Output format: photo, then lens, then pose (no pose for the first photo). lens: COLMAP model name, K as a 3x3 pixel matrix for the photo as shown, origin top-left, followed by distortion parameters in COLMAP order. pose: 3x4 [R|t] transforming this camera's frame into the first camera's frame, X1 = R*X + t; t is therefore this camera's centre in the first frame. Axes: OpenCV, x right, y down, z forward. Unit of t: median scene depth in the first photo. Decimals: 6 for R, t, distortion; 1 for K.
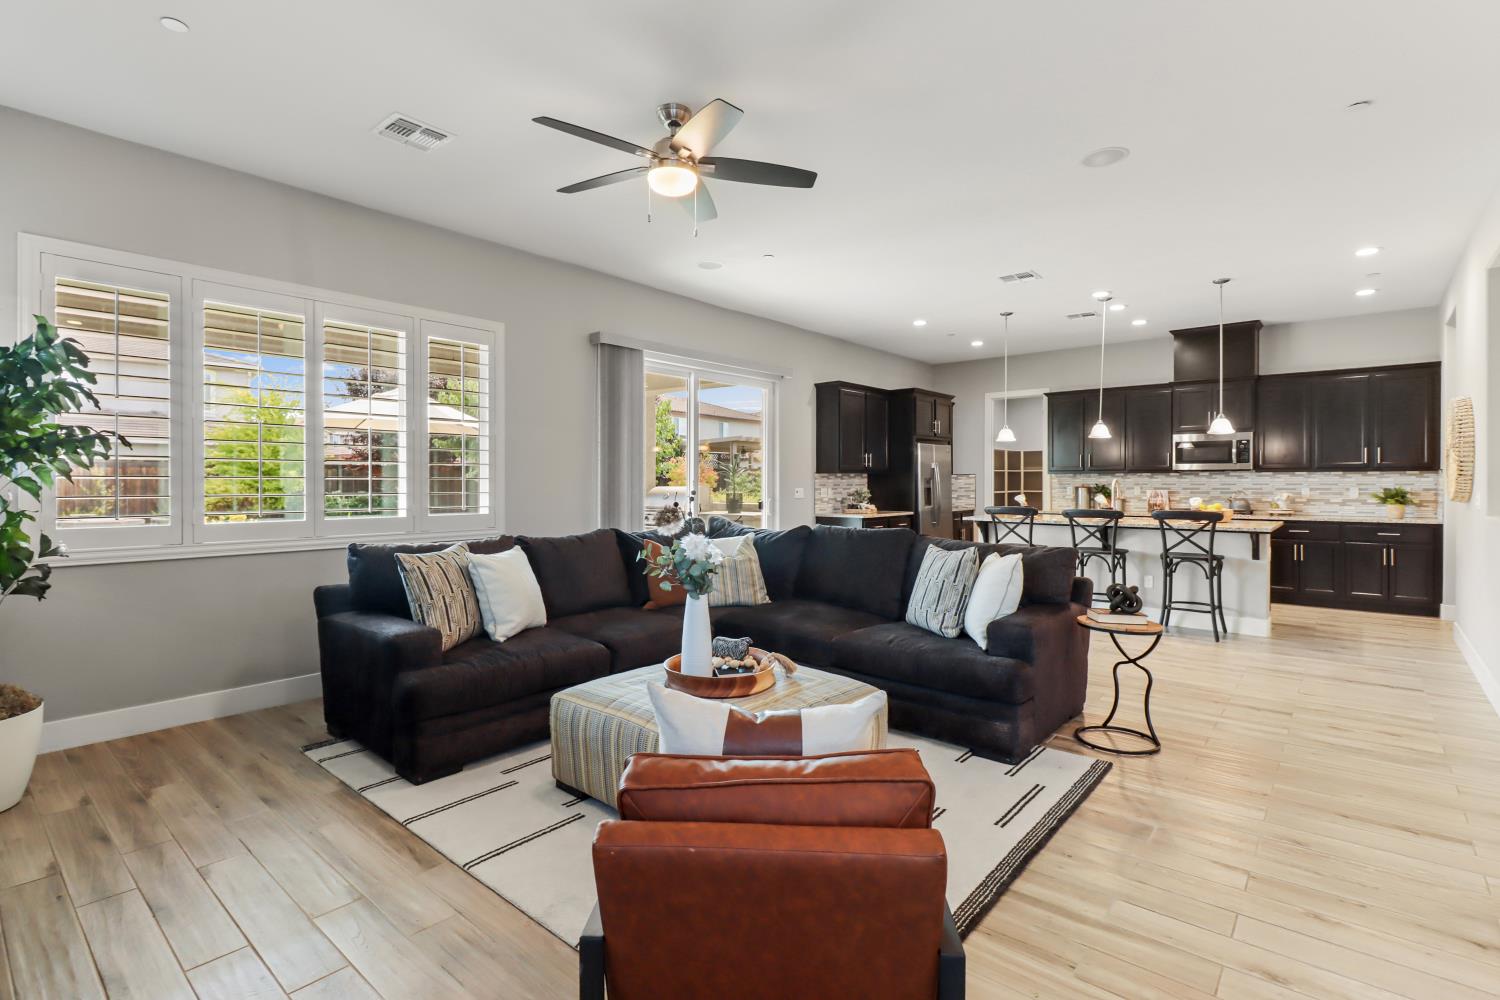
lens RADIAL K [[706.9, 0, 734.8], [0, 706.9, 494.1], [0, 0, 1]] dist [-0.005941, -0.007599]
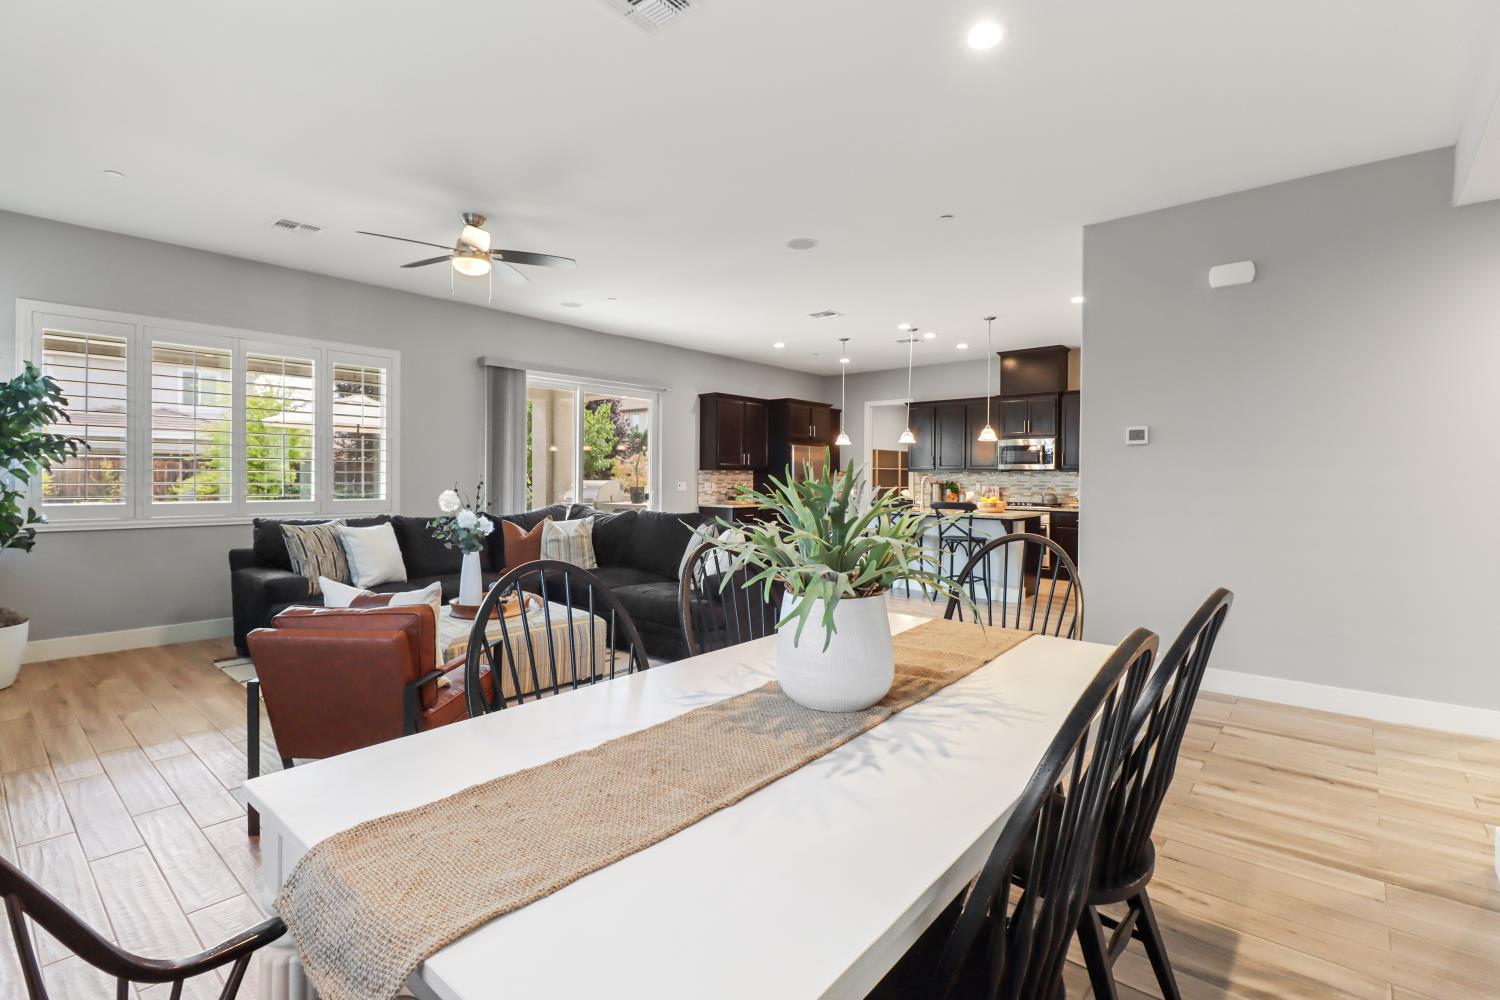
lens RADIAL K [[706.9, 0, 764.4], [0, 706.9, 490.2], [0, 0, 1]] dist [-0.005941, -0.007599]
pose [[0.999952, 0.007145, 0.006695, 0.446193], [-0.007146, 0.999974, 0.000135, 0.007383], [-0.006694, -0.000182, 0.999978, -0.389676]]
